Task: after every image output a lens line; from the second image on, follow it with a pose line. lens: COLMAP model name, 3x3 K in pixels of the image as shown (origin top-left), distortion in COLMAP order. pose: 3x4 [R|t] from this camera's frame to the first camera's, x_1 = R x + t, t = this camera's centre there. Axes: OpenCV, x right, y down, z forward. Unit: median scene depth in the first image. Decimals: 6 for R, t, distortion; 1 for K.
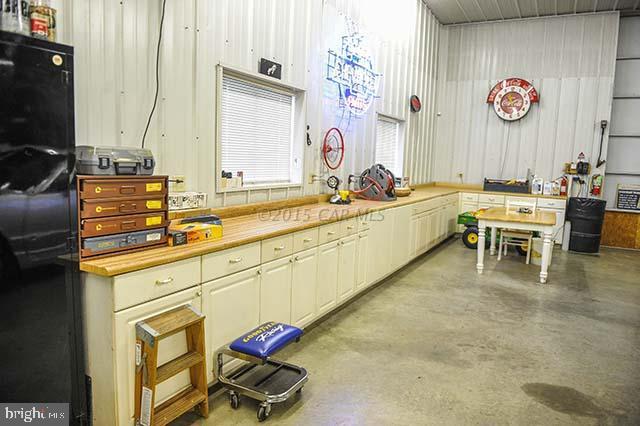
lens RADIAL K [[445.4, 0, 323.3], [0, 445.4, 212.6], [0, 0, 1]] dist [-0.041316, 0.000081]
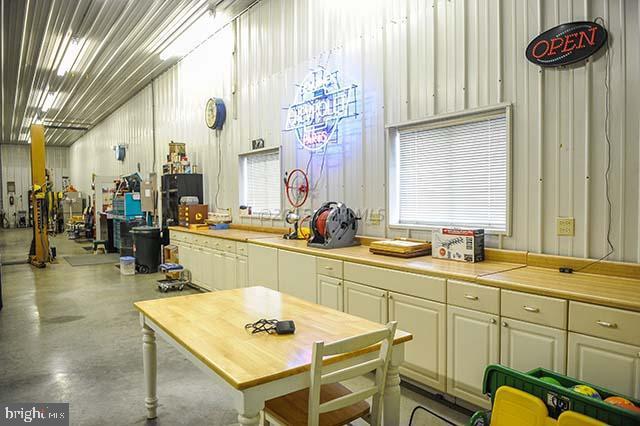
lens RADIAL K [[445.4, 0, 323.3], [0, 445.4, 212.6], [0, 0, 1]] dist [-0.041316, 0.000081]
pose [[-0.436040, -0.002561, -0.899924, 1.165399], [-0.113537, 0.992162, 0.052189, -0.174183], [0.892736, 0.124931, -0.432913, 1.824133]]
